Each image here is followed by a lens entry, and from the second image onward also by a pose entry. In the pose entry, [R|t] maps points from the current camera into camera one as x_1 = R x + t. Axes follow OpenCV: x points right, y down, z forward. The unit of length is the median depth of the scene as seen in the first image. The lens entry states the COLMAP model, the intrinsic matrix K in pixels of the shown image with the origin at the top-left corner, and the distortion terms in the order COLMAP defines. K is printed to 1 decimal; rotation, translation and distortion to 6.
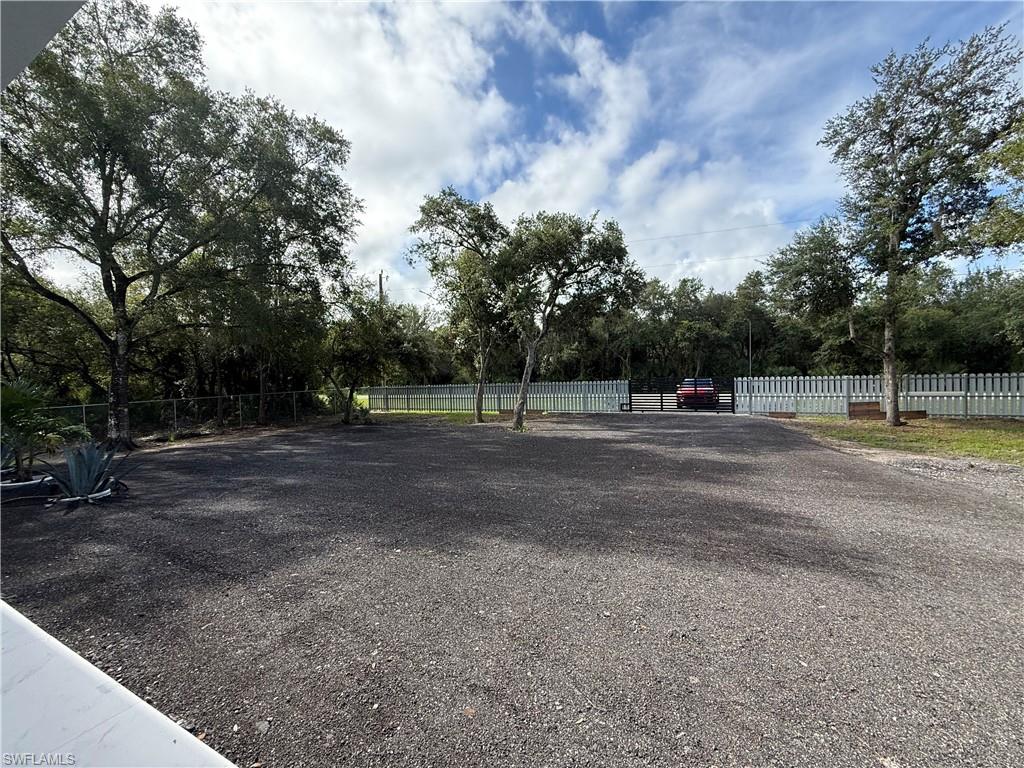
lens RADIAL K [[408.7, 0, 512.0], [0, 408.7, 384.0], [0, 0, 1]] dist [-0.000014, -0.000020]
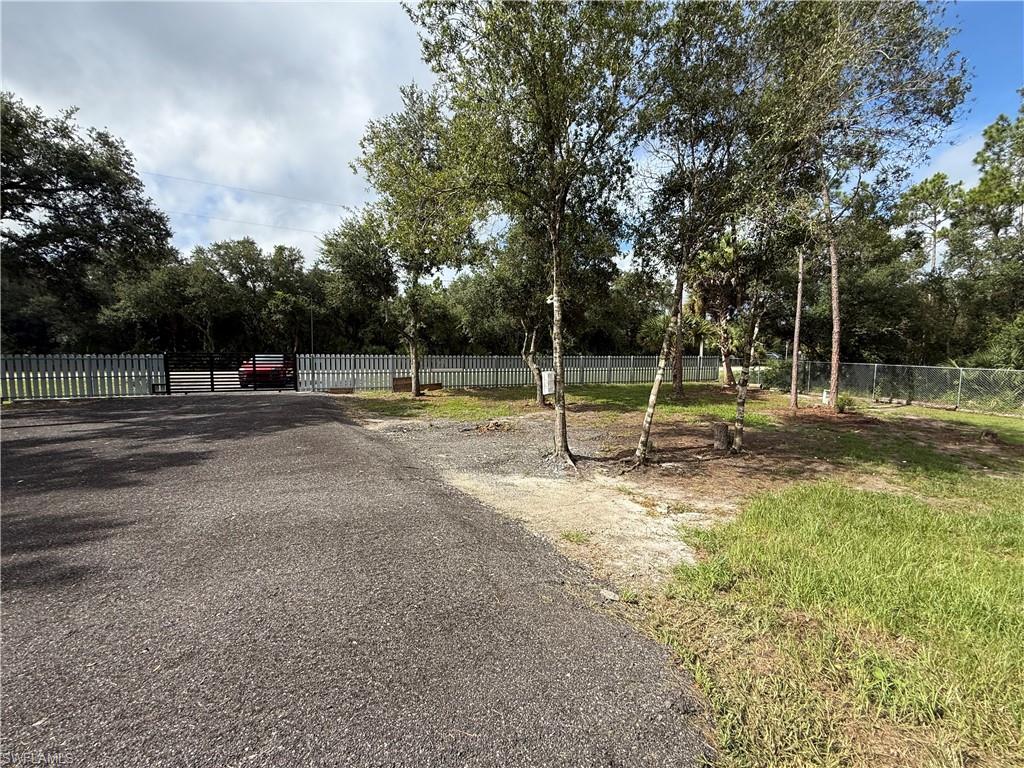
lens RADIAL K [[408.7, 0, 512.0], [0, 408.7, 384.0], [0, 0, 1]] dist [-0.000014, -0.000020]
pose [[0.663234, -0.029470, 0.747832, 0.168220], [-0.014153, 0.998552, 0.051902, -0.003017], [-0.748278, -0.045007, 0.661856, -0.034176]]
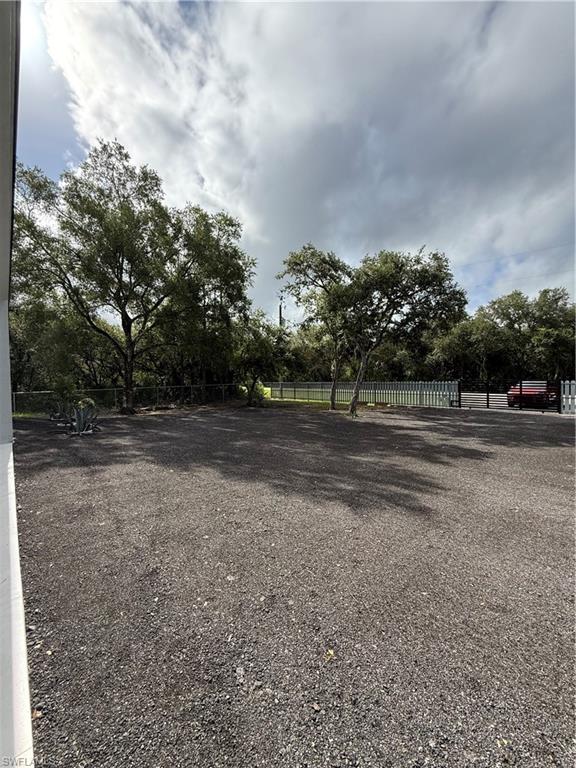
lens RADIAL K [[306.5, 0, 288.0], [0, 306.5, 384.0], [0, 0, 1]] dist [-0.000014, -0.000020]
pose [[0.938280, 0.022409, -0.345150, 0.152027], [-0.019030, 0.999732, 0.013176, -0.004281], [0.345353, -0.005794, 0.938455, -0.028571]]
